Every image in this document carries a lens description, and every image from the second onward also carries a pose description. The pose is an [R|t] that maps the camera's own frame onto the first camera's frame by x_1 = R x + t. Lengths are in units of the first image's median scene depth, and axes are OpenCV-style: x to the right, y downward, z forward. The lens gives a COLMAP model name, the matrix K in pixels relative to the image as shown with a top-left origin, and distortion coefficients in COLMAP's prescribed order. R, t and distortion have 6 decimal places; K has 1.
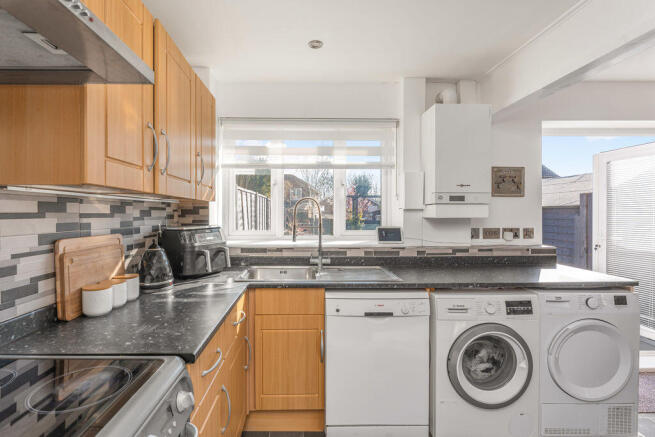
lens RADIAL K [[307.5, 0, 327.5], [0, 307.5, 218.5], [0, 0, 1]] dist [0.000051, 0.000031]
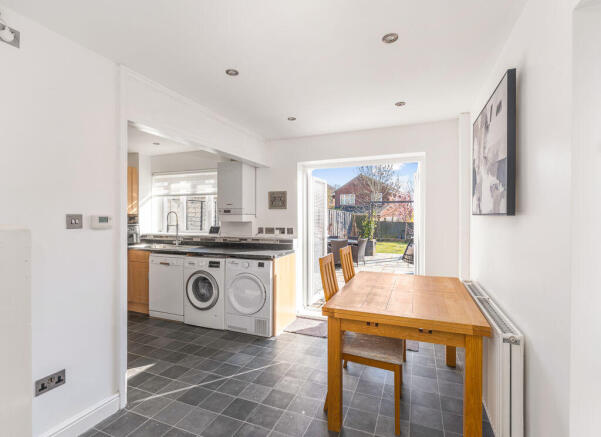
lens RADIAL K [[289.1, 0, 310.1], [0, 289.1, 217.5], [0, 0, 1]] dist [-0.000869, -0.000340]
pose [[0.928502, -0.000326, -0.371328, 1.562602], [-0.004730, 0.999908, -0.012707, -0.005977], [0.371298, 0.013555, 0.928415, -0.469526]]
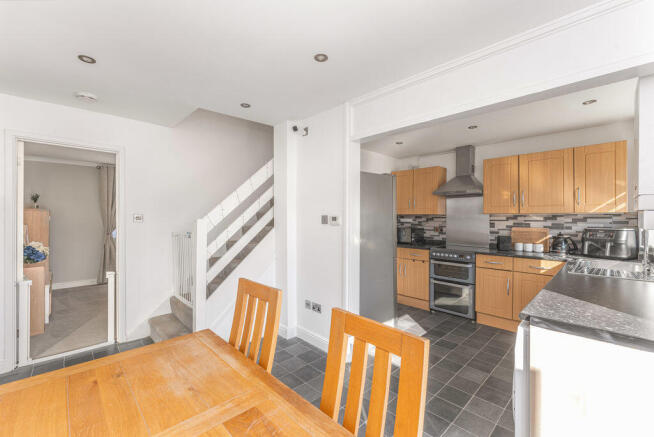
lens RADIAL K [[276.8, 0, 327.0], [0, 276.8, 218.5], [0, 0, 1]] dist [-0.000008, -0.000006]
pose [[-0.737110, 0.000814, -0.675772, 1.508707], [-0.013517, 0.999781, 0.015949, -0.028221], [0.675637, 0.020891, -0.736938, 0.983179]]
